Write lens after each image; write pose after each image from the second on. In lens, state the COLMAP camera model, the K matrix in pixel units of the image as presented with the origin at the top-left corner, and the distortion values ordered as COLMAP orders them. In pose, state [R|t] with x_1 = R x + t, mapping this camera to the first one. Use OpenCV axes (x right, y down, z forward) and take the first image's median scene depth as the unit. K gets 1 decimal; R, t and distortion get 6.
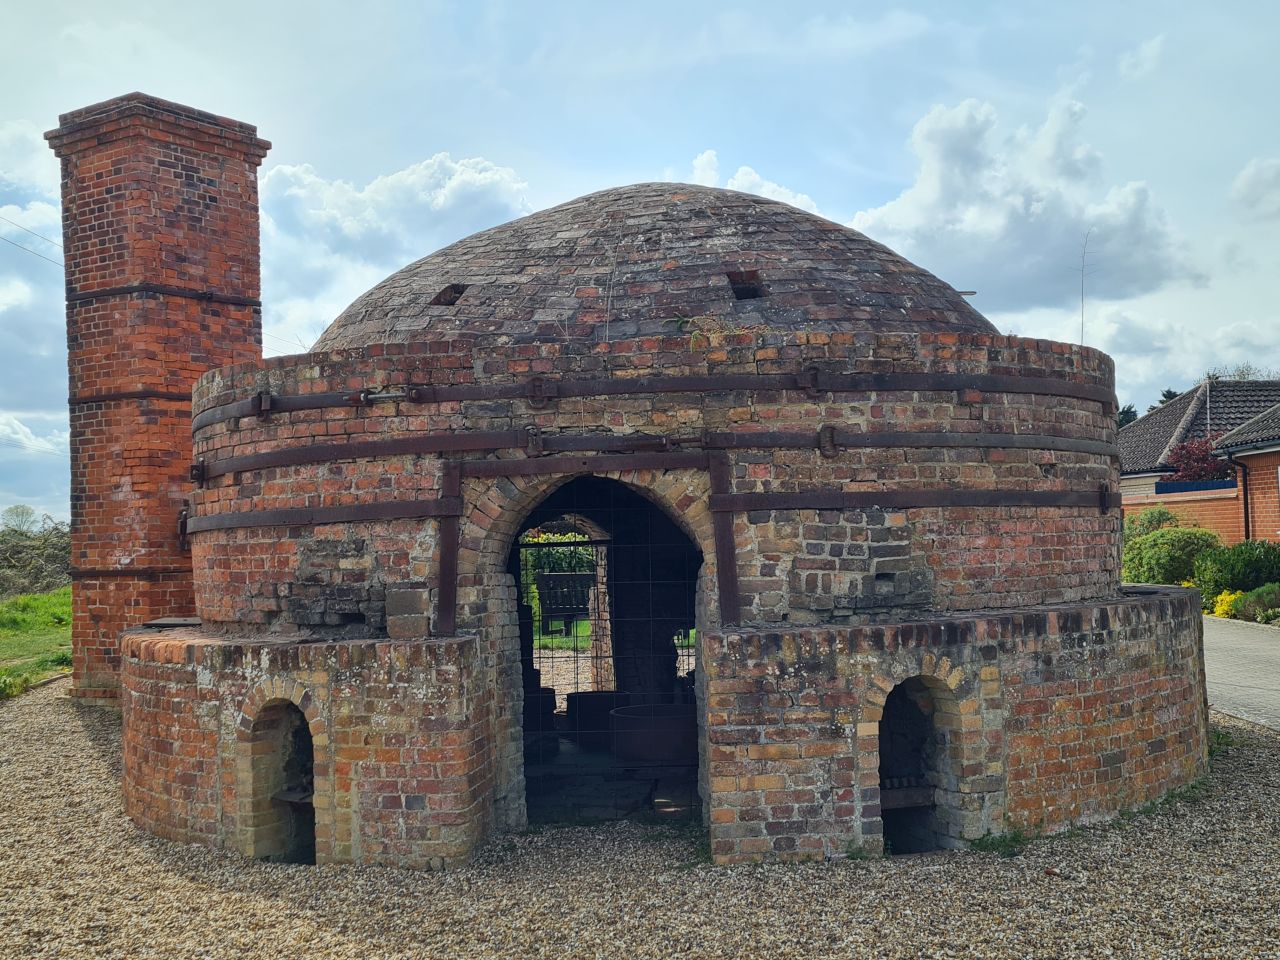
lens RADIAL K [[1432.3, 0, 640.0], [0, 1432.3, 480.0], [0, 0, 1]] dist [0.042995, 0.028864]
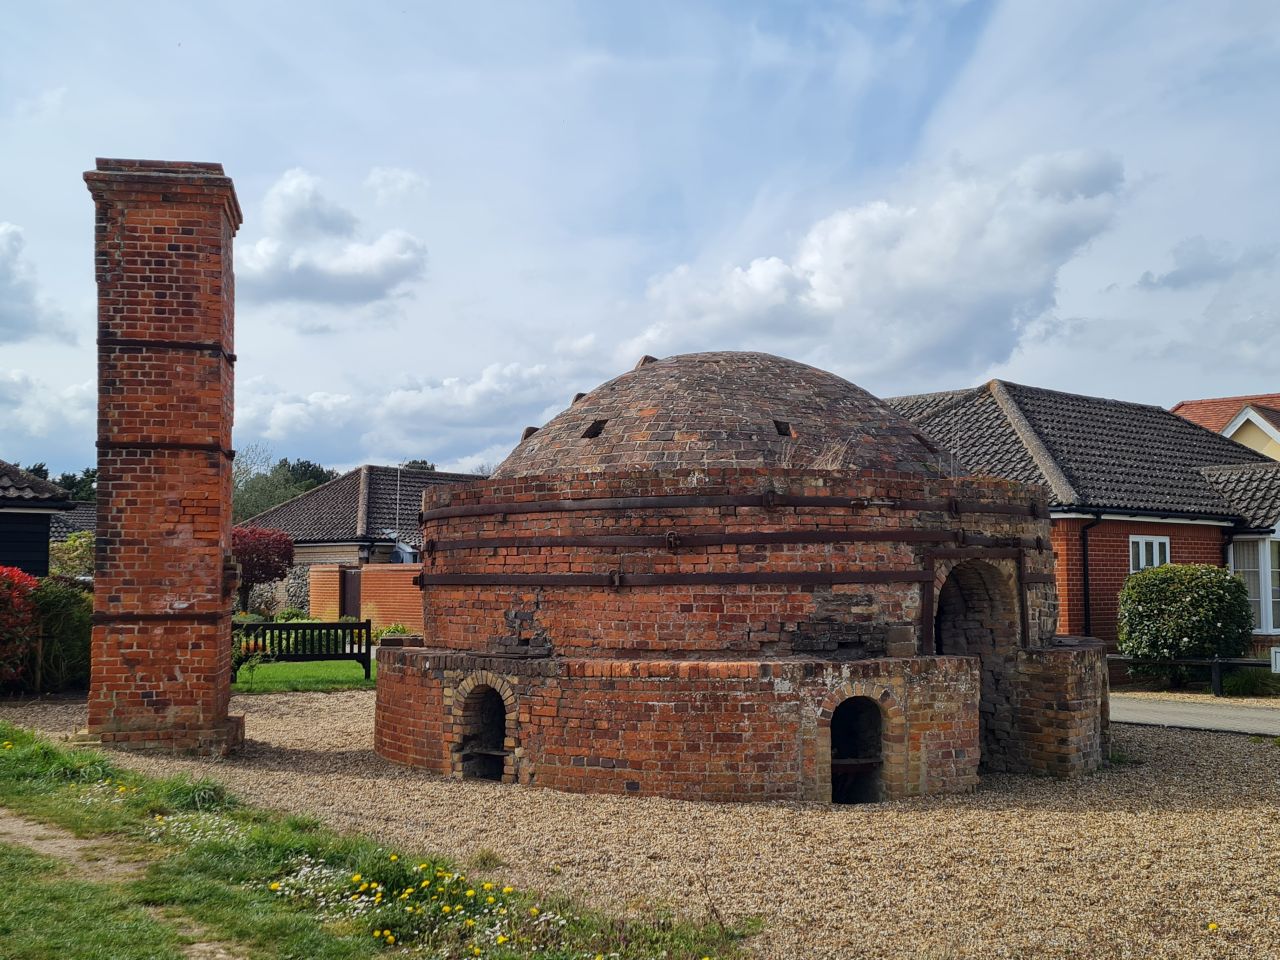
lens RADIAL K [[1432.3, 0, 640.0], [0, 1432.3, 480.0], [0, 0, 1]] dist [0.042995, 0.028864]
pose [[0.722696, 0.074246, 0.687167, -1.443567], [-0.046056, 0.997177, -0.059304, 0.021210], [-0.689630, 0.011211, 0.724075, 0.038422]]
